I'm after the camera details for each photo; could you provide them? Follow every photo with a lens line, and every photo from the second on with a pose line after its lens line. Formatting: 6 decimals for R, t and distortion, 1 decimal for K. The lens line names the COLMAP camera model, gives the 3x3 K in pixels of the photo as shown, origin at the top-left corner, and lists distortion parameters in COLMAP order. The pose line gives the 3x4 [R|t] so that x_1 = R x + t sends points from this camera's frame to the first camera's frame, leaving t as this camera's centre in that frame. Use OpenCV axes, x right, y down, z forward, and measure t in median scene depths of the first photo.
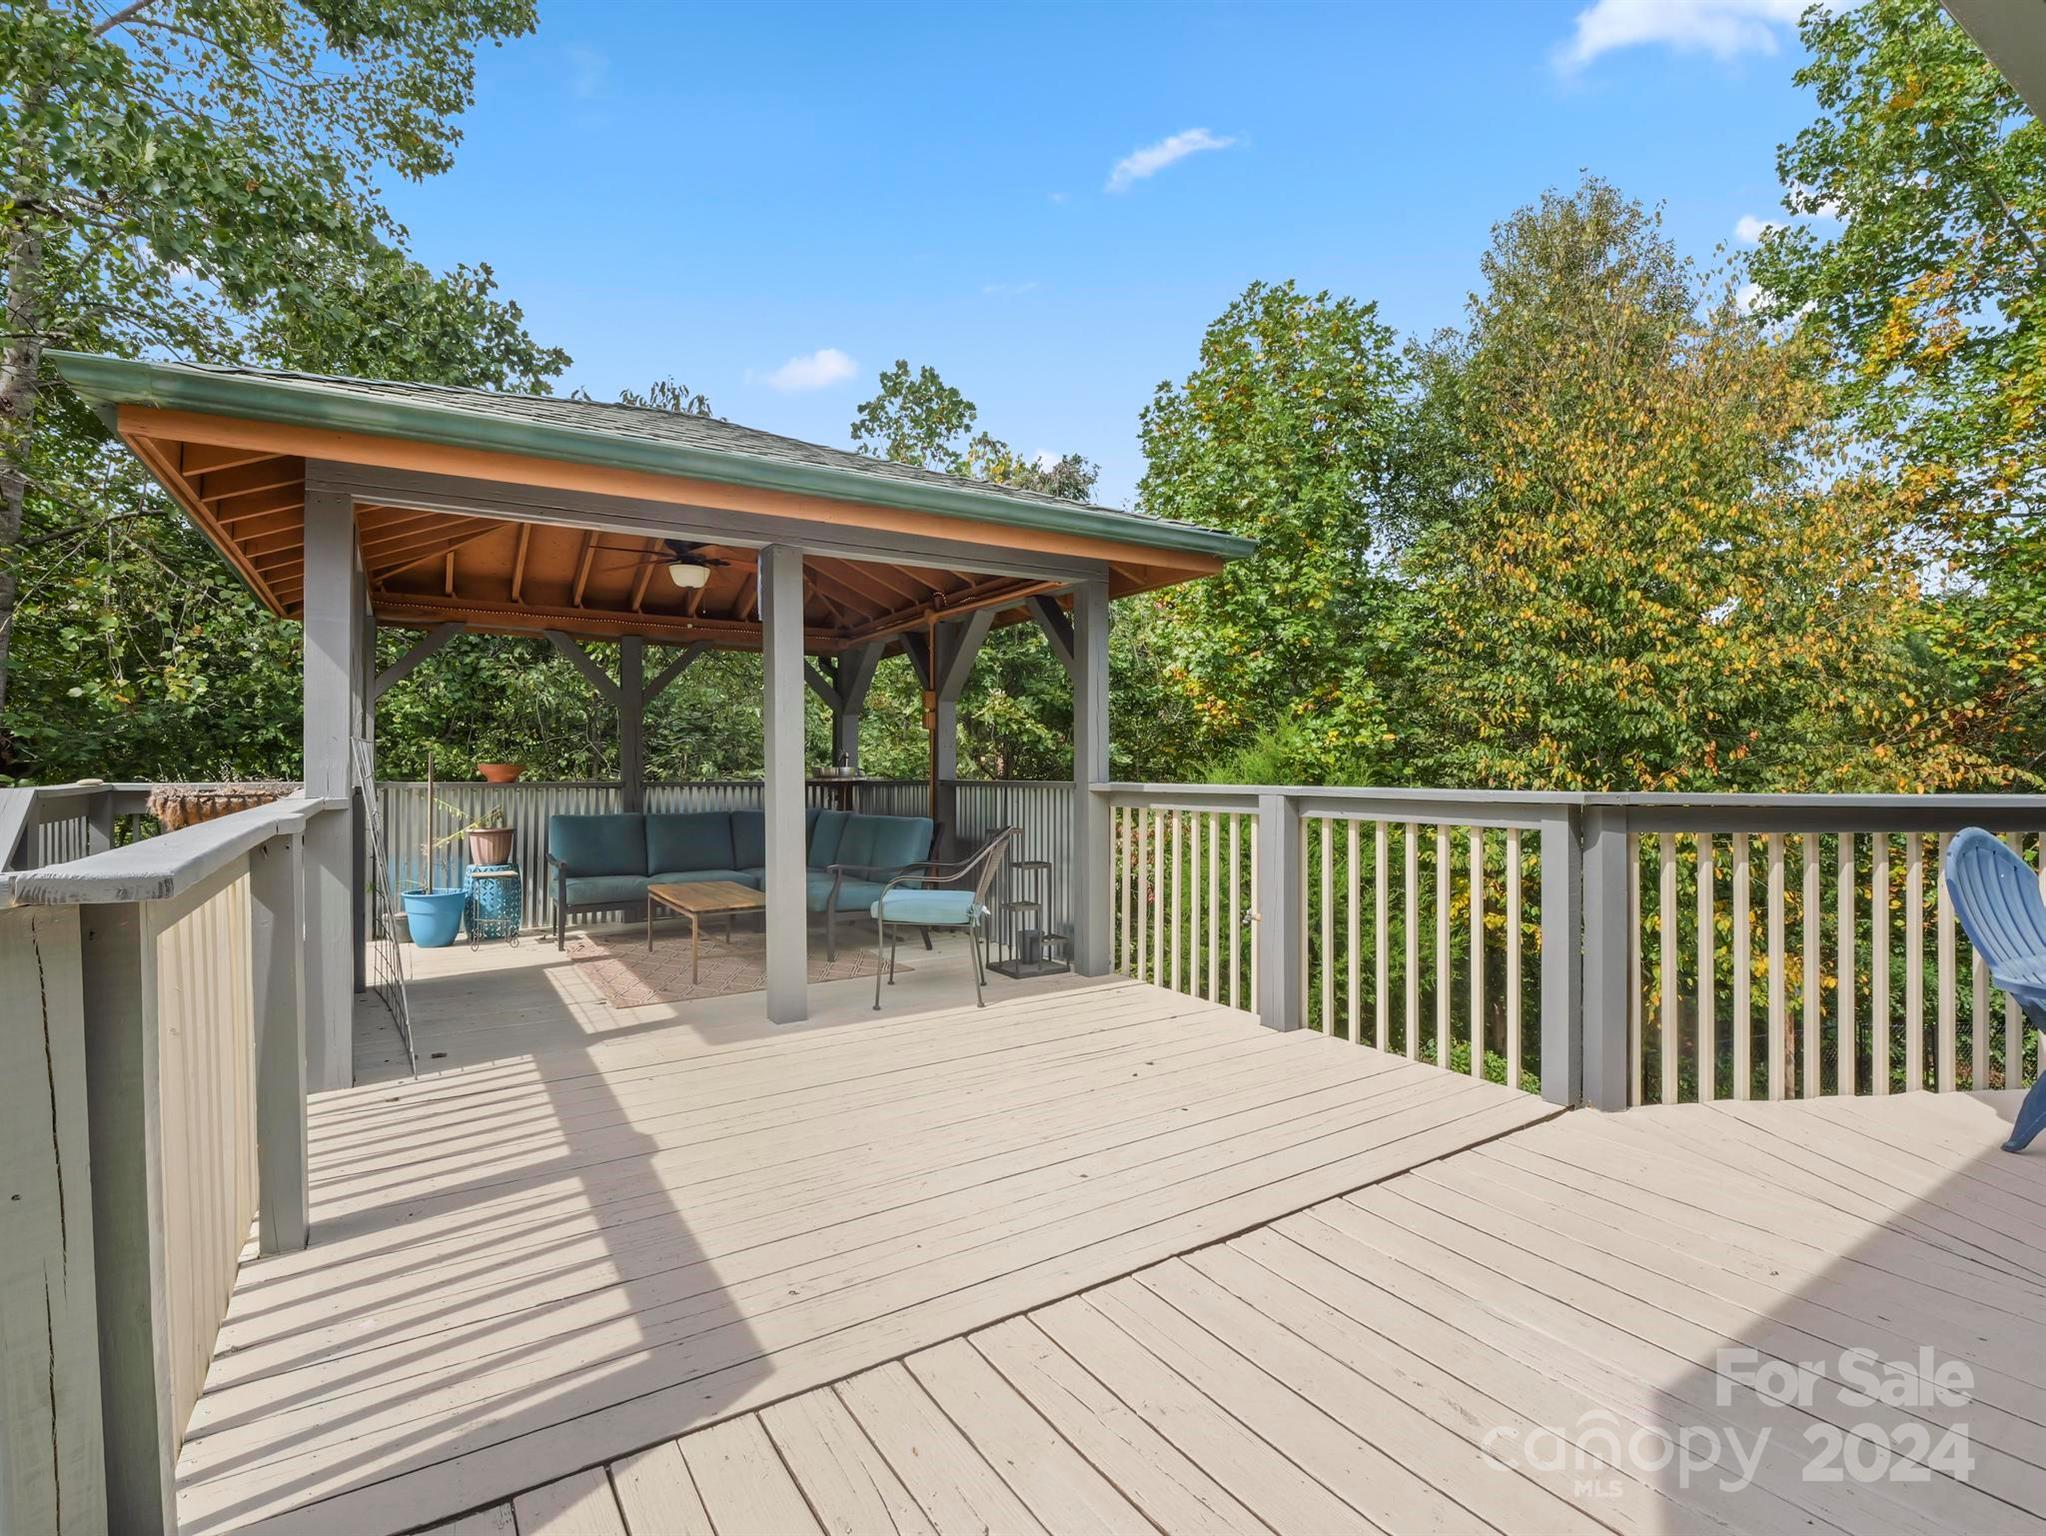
lens RADIAL K [[989.1, 0, 1006.9], [0, 989.1, 750.7], [0, 0, 1]] dist [-0.013735, 0.000033]
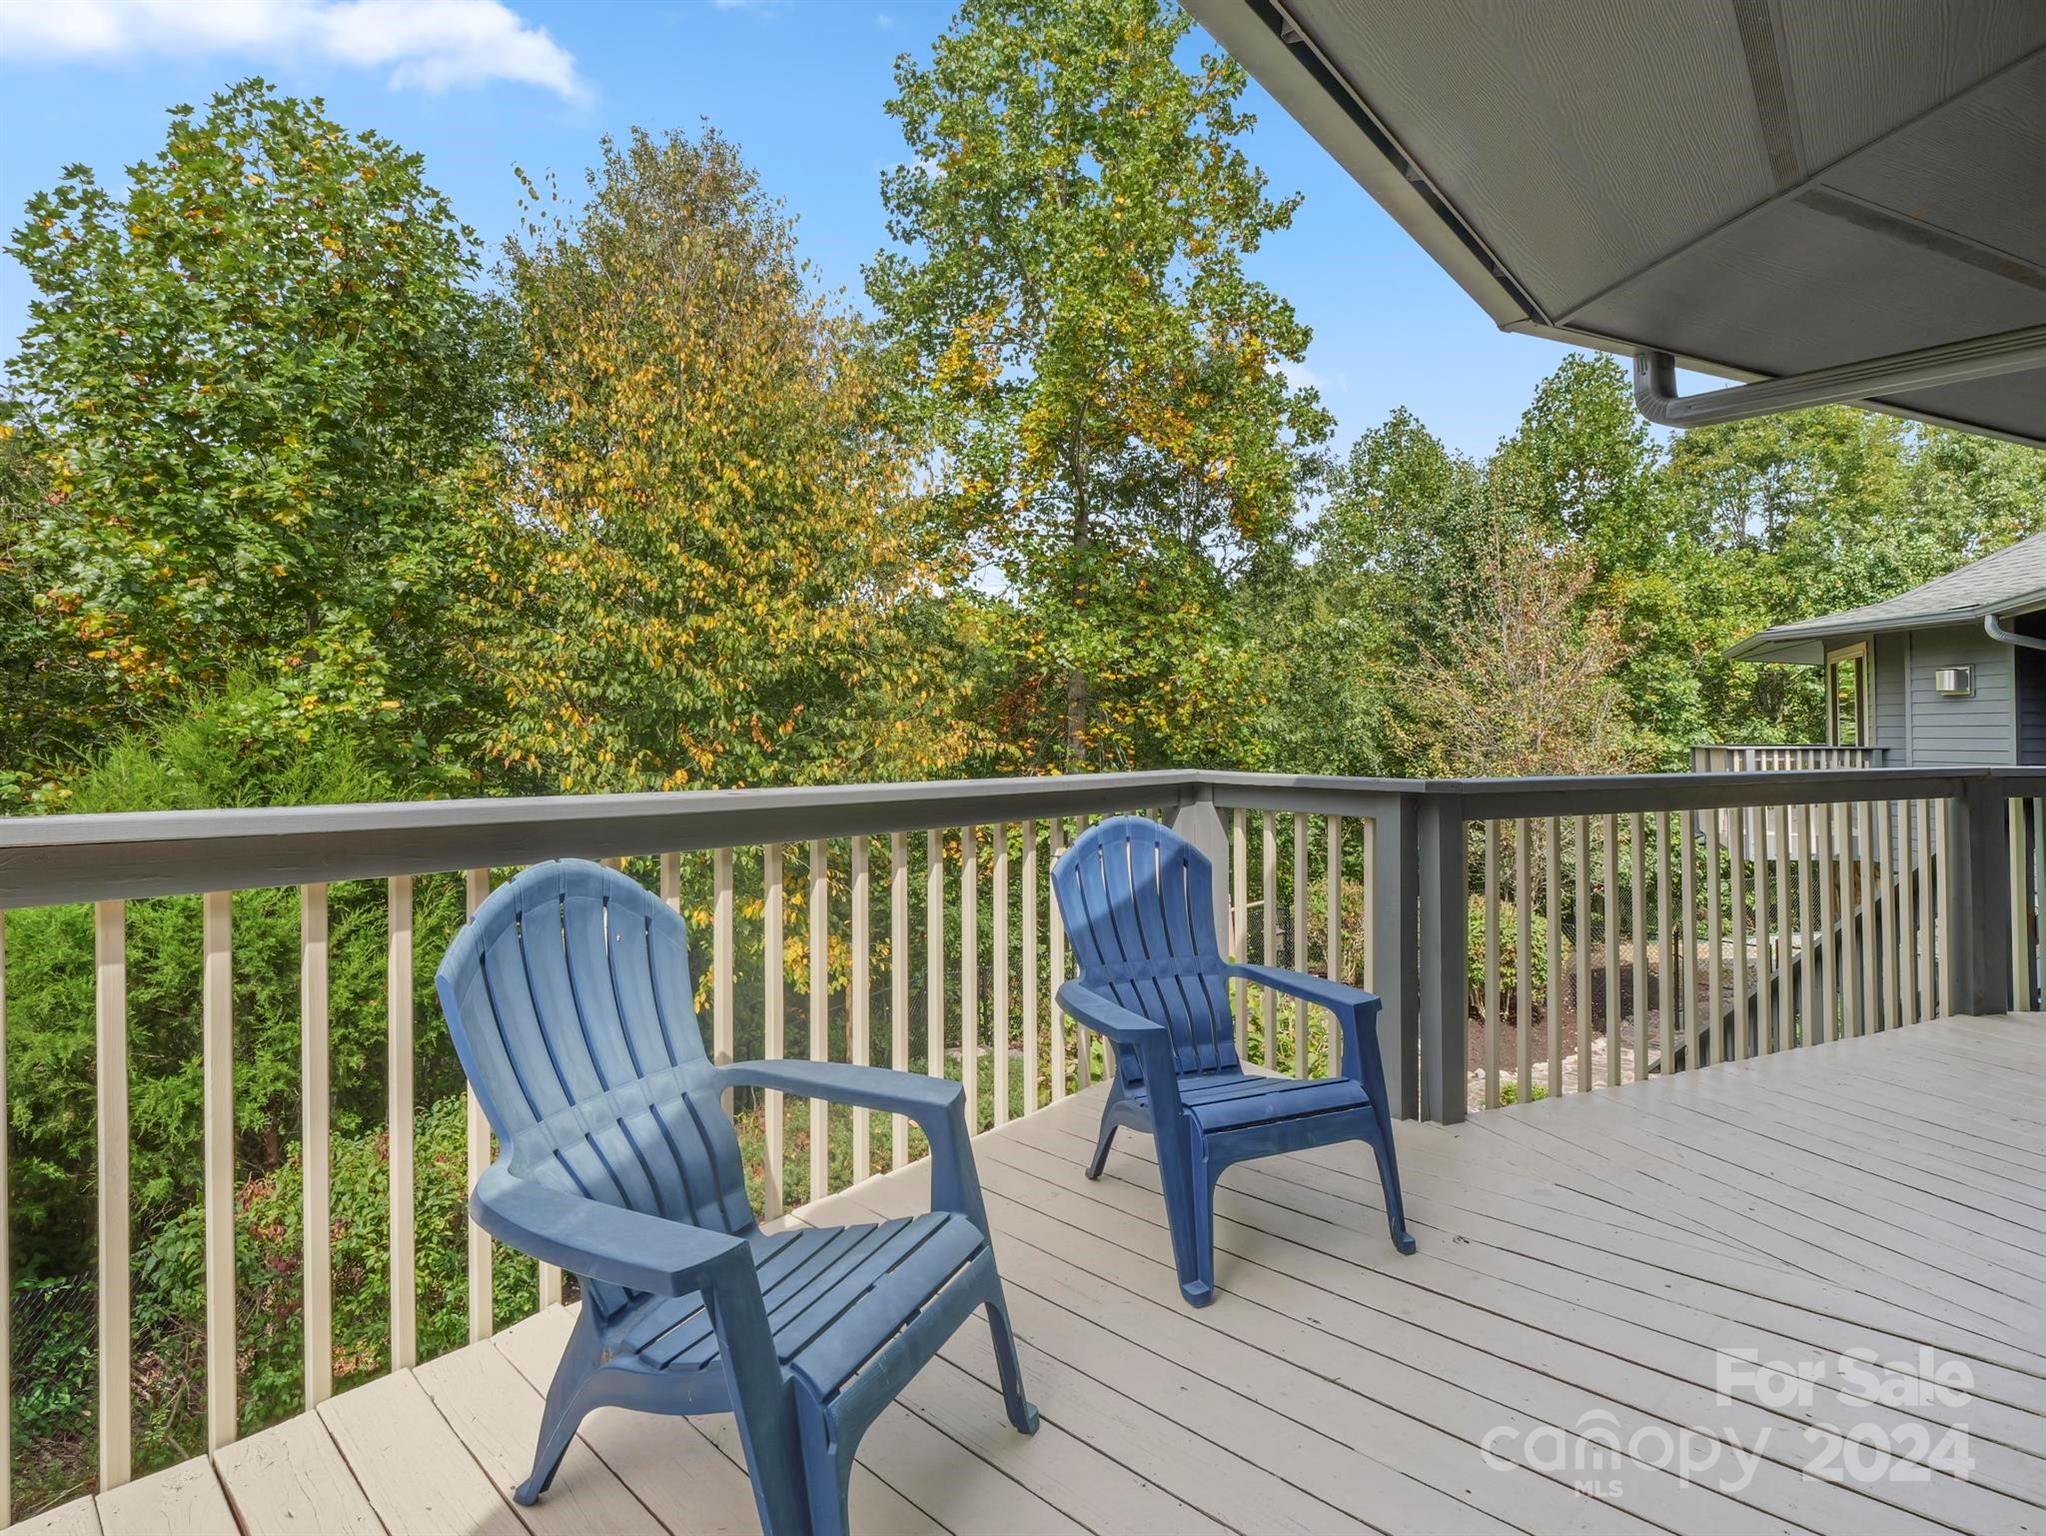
lens RADIAL K [[988.5, 0, 1025.4], [0, 988.5, 690.6], [0, 0, 1]] dist [-0.036628, 0.000510]
pose [[0.739651, 0.028478, 0.672388, 0.245061], [-0.004208, 0.999280, -0.037693, 0.001165], [-0.672977, 0.025050, 0.739239, 0.124991]]
